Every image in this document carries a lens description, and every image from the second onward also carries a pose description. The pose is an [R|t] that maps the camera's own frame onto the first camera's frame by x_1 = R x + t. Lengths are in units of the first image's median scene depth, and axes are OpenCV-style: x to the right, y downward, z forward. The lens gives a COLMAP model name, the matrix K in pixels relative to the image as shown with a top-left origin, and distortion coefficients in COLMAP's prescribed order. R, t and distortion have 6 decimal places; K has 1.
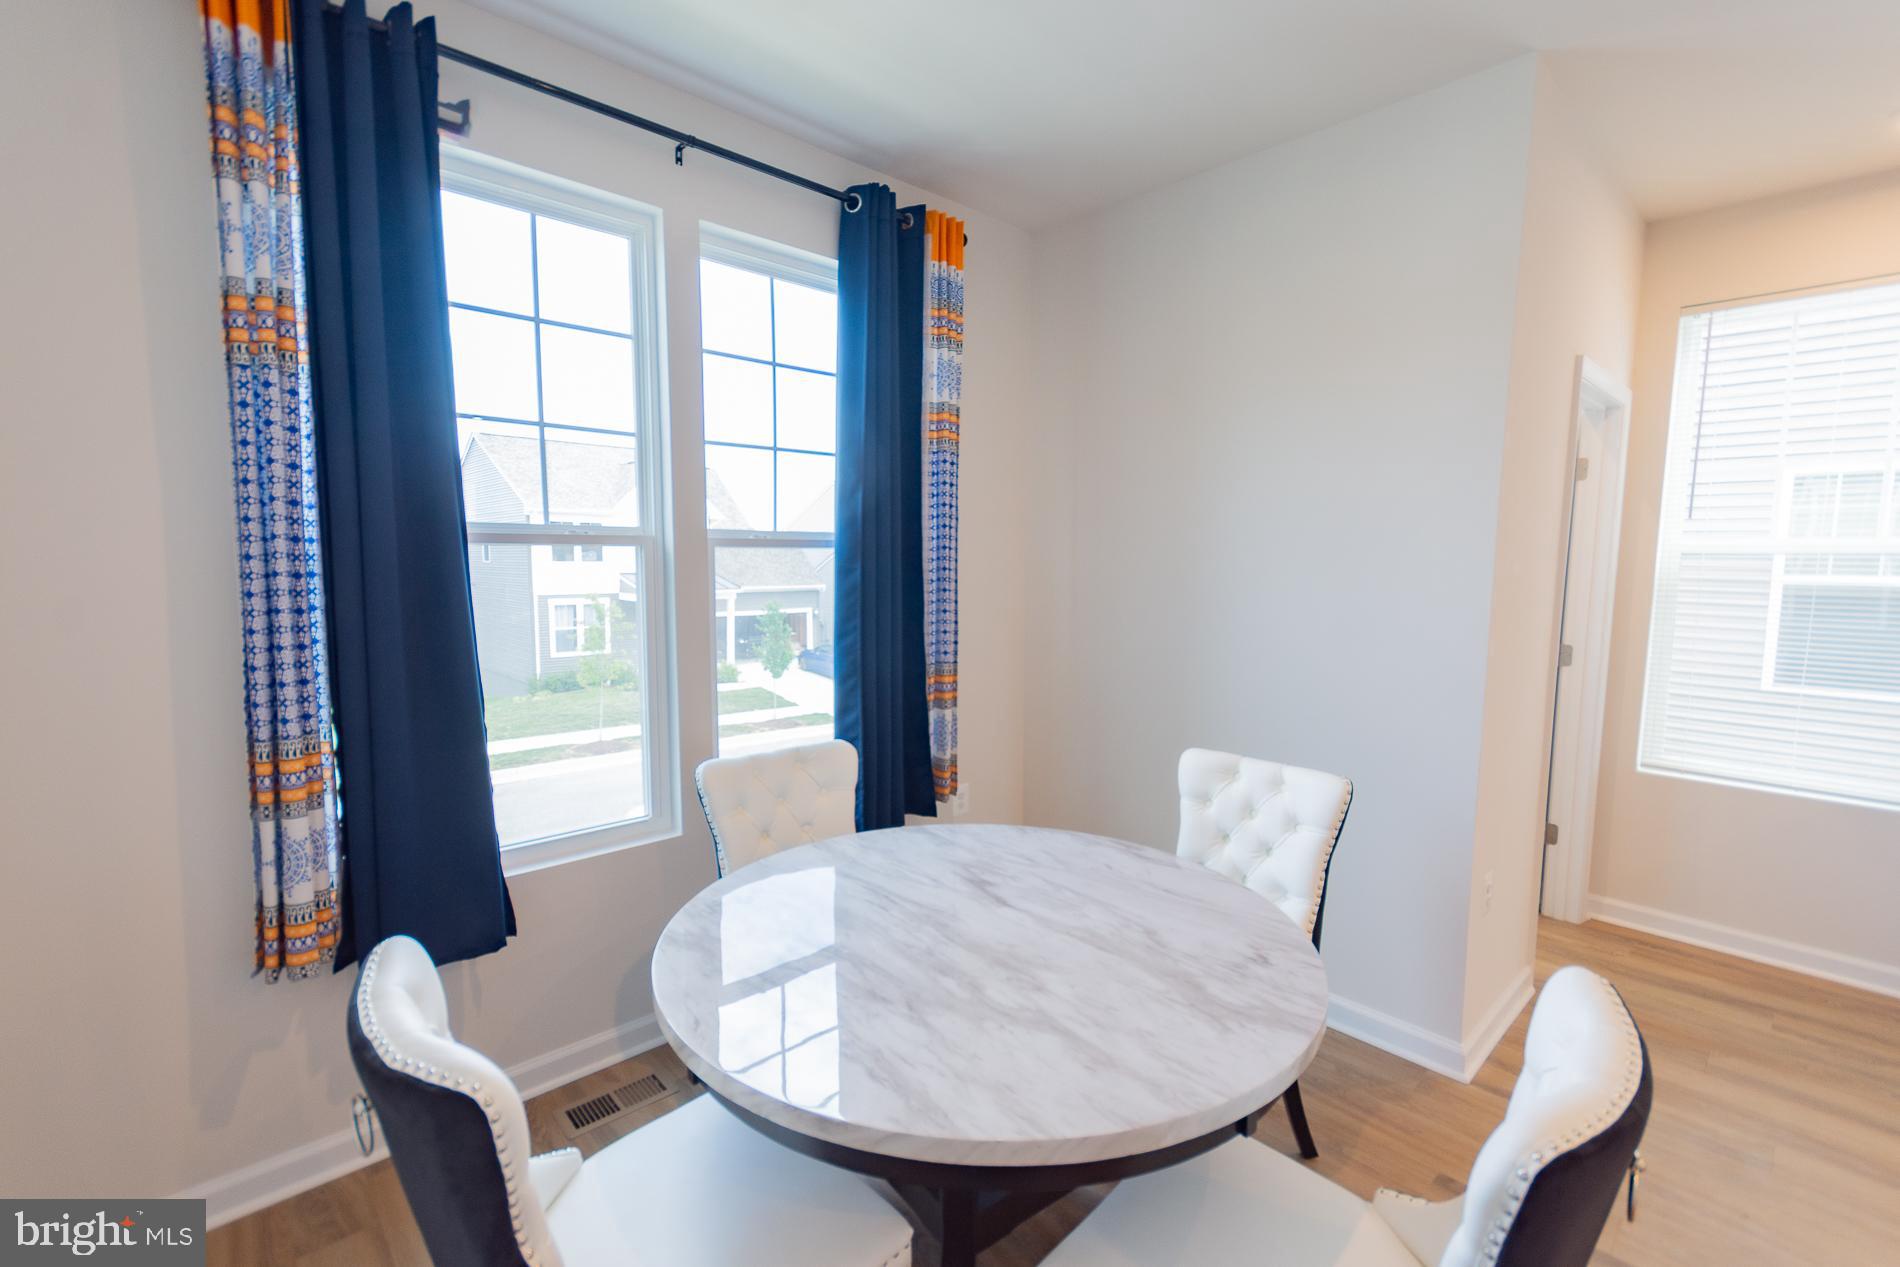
lens RADIAL K [[829.1, 0, 963.1], [0, 829.1, 641.6], [0, 0, 1]] dist [0.009507, -0.001776]
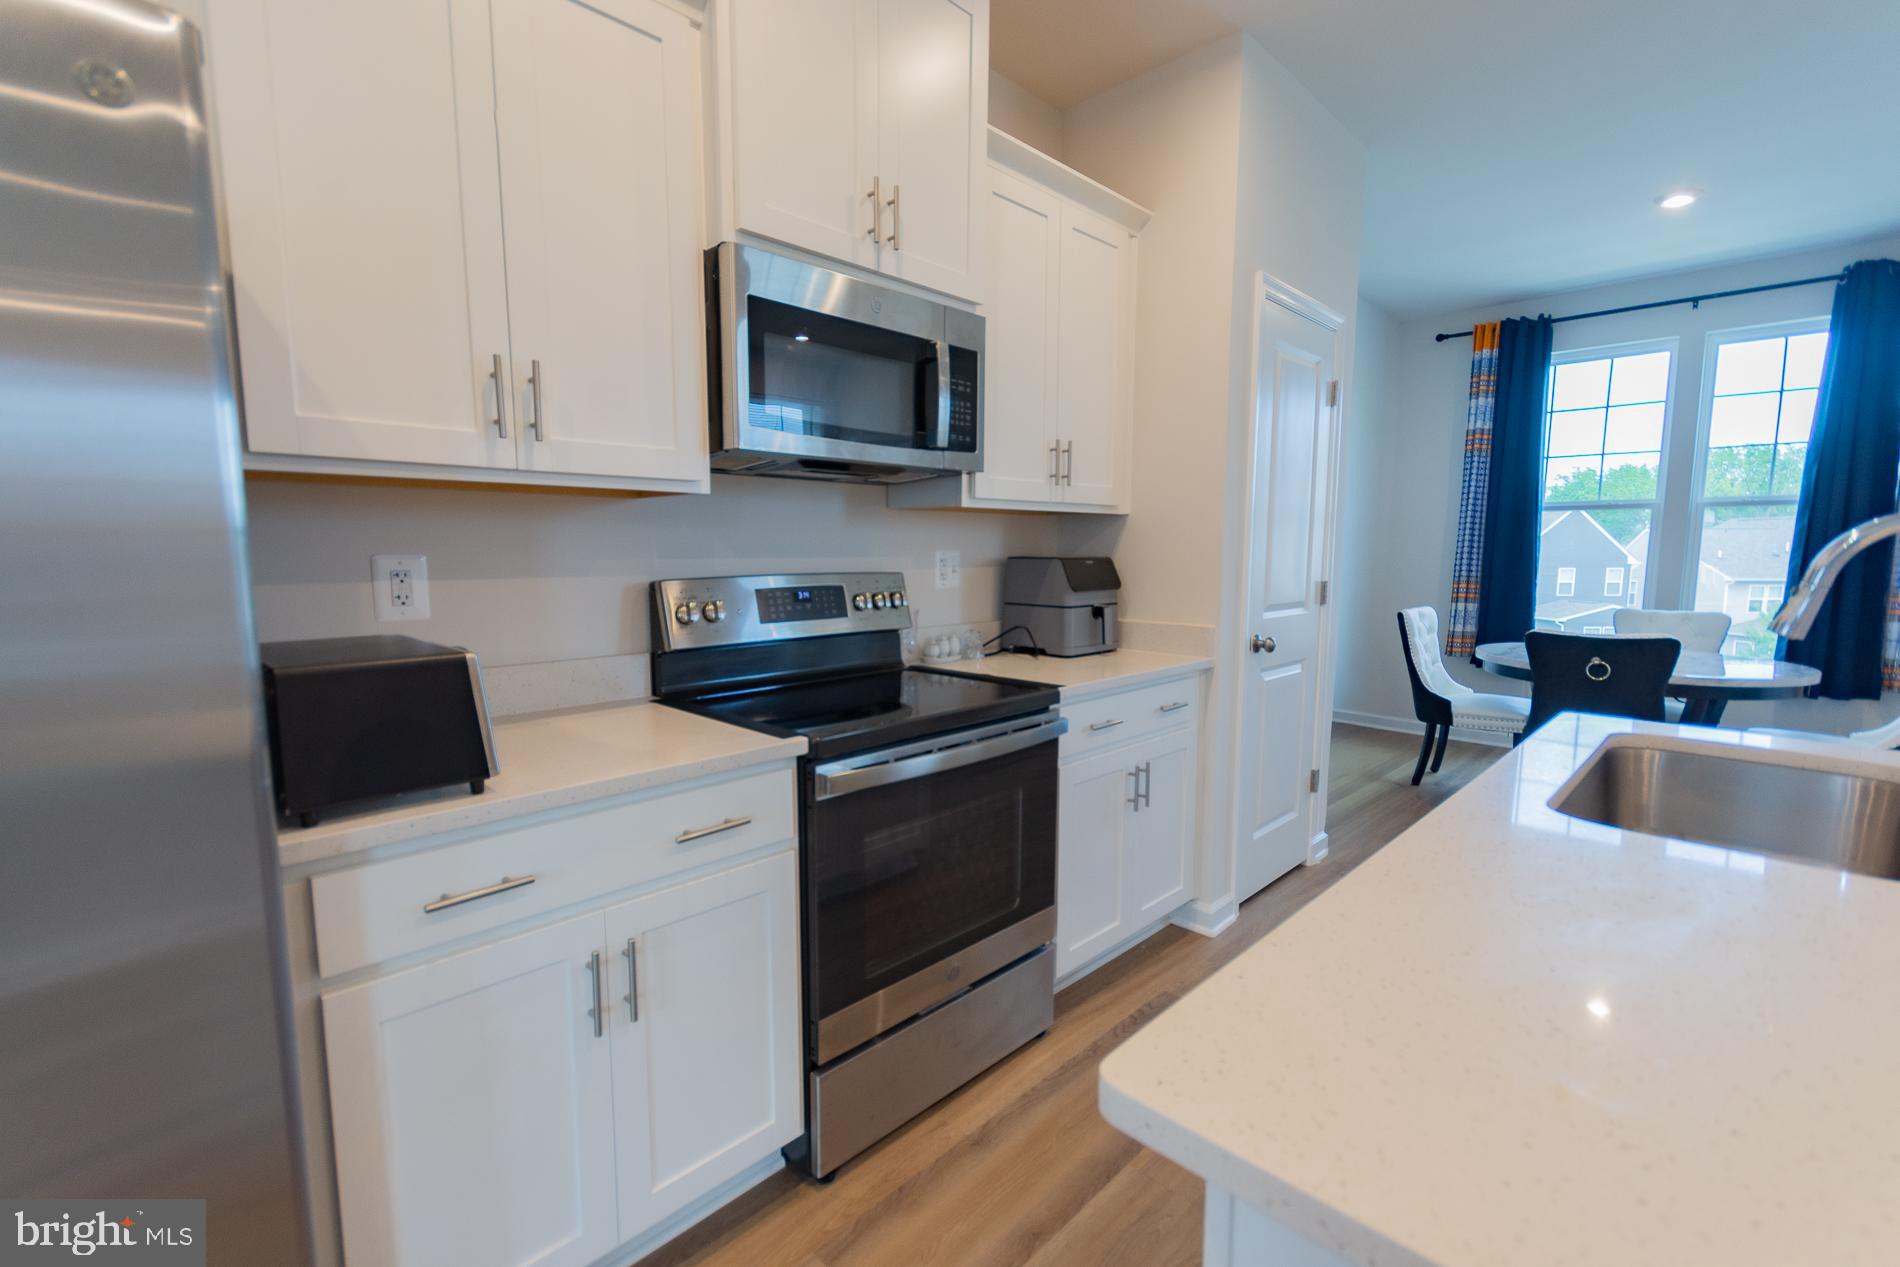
lens RADIAL K [[829.1, 0, 956.4], [0, 829.1, 632.5], [0, 0, 1]] dist [0.009507, -0.001776]
pose [[0.052654, 0.084860, -0.995001, 1.555229], [-0.124014, 0.989225, 0.077805, 0.231243], [0.990883, 0.119297, 0.062610, -0.725945]]
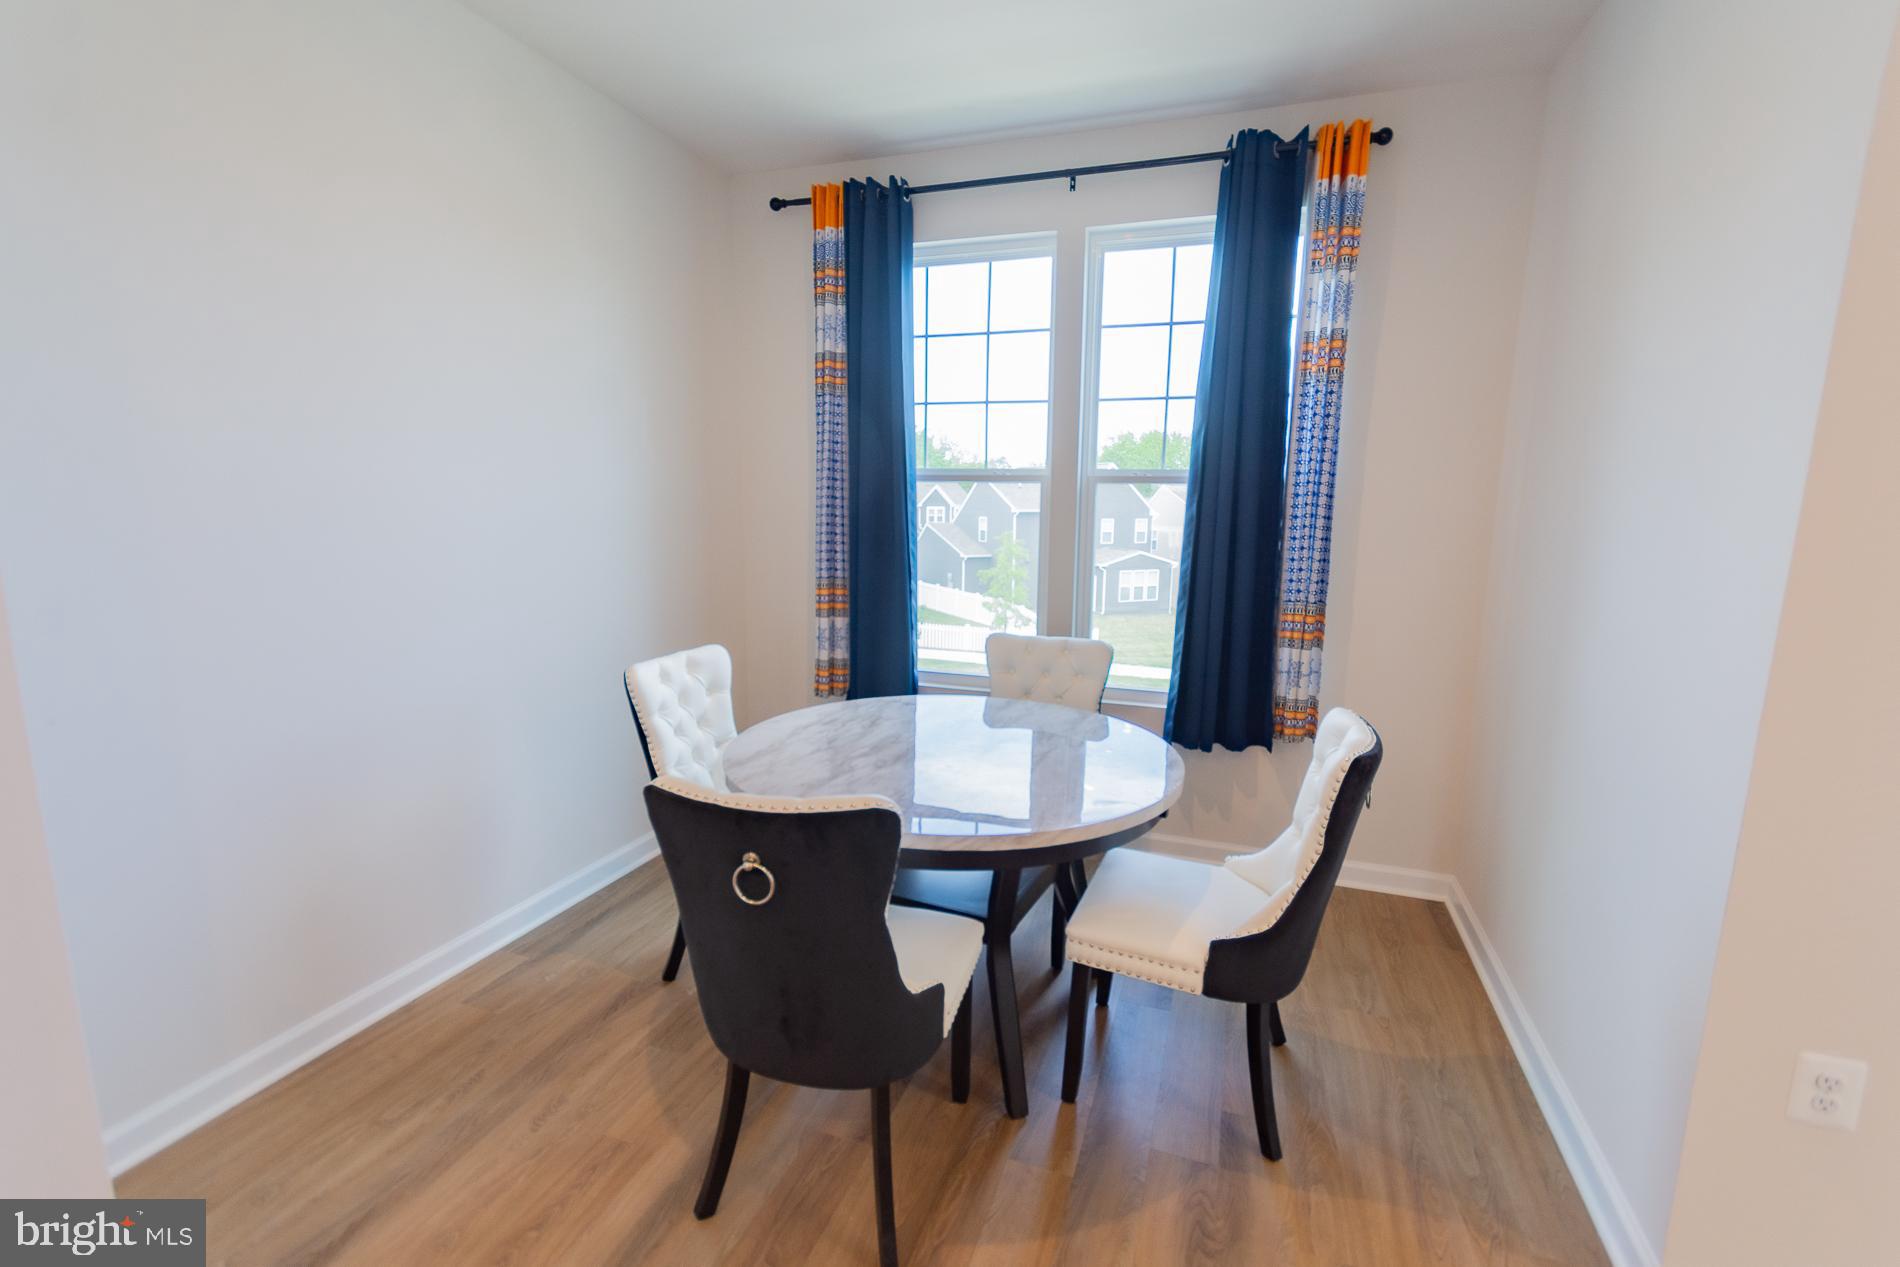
lens RADIAL K [[829.1, 0, 966.4], [0, 829.1, 620.3], [0, 0, 1]] dist [0.009507, -0.001776]
pose [[0.477298, 0.118109, -0.870768, 0.812987], [-0.110471, 0.991129, 0.073882, 0.026107], [0.871770, 0.060931, 0.486112, 0.245212]]
